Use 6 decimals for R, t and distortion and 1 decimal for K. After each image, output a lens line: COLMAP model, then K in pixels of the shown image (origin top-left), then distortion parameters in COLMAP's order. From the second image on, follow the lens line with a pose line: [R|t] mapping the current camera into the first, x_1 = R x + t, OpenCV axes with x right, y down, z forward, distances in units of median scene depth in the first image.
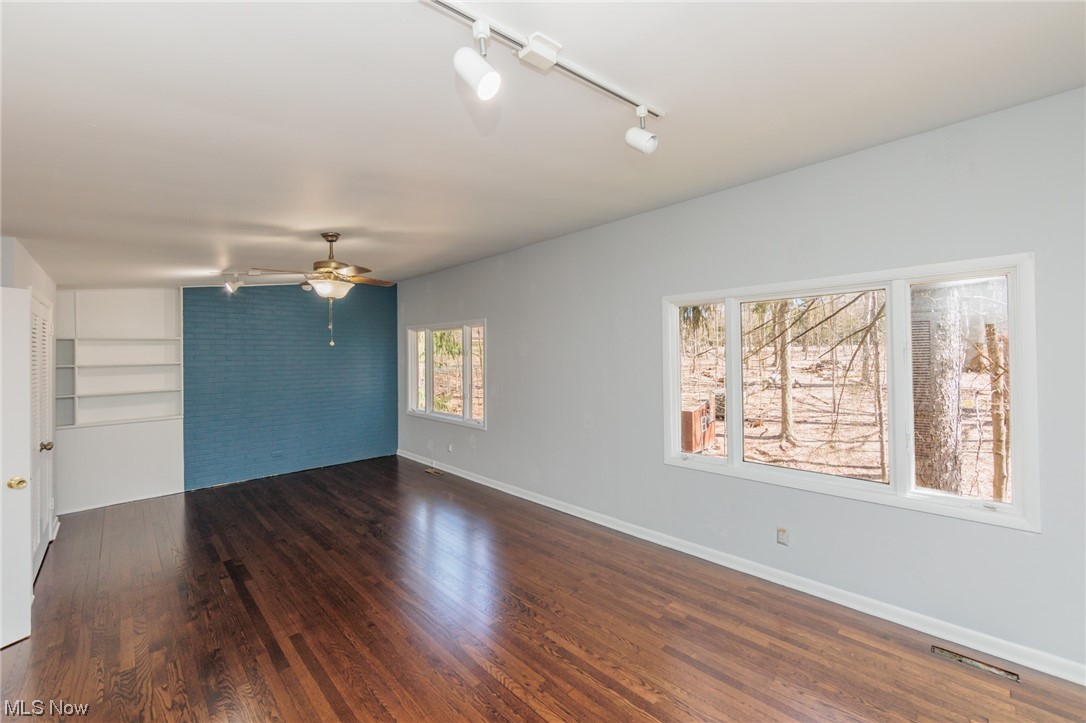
lens RADIAL K [[427.0, 0, 548.4], [0, 427.0, 355.2], [0, 0, 1]] dist [-0.000754, -0.000074]
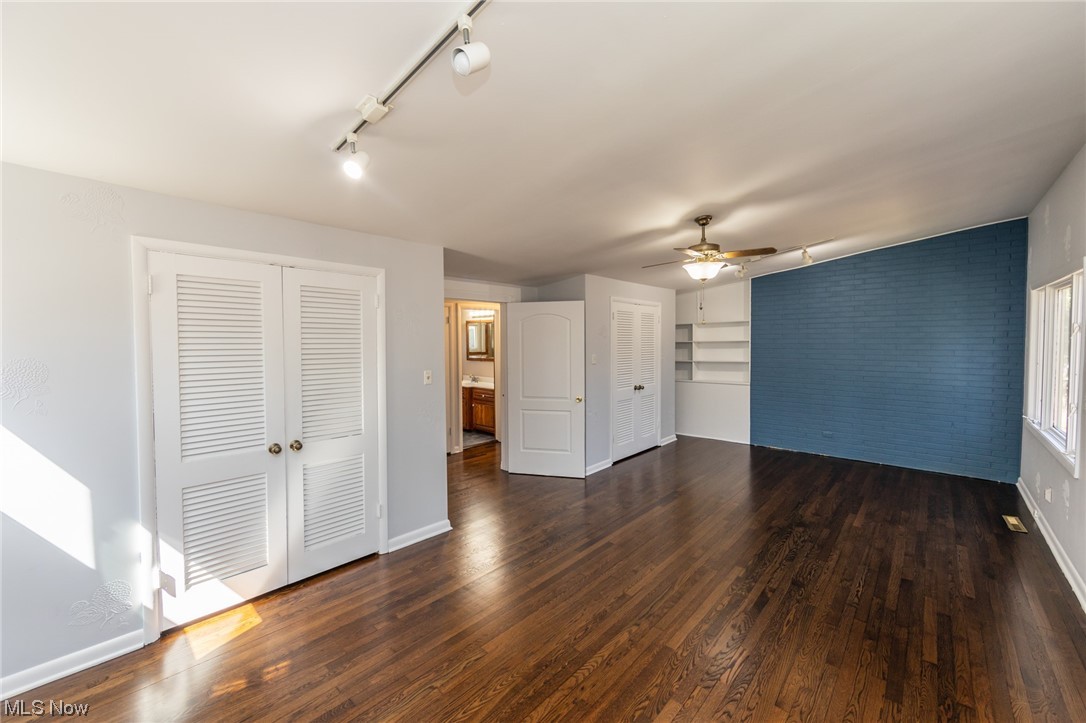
lens RADIAL K [[427.0, 0, 548.4], [0, 427.0, 355.2], [0, 0, 1]] dist [-0.000754, -0.000074]
pose [[0.044588, 0.040930, -0.998167, 0.389899], [0.007299, 0.999120, 0.041296, 0.006049], [0.998979, -0.009127, 0.044250, 0.414702]]
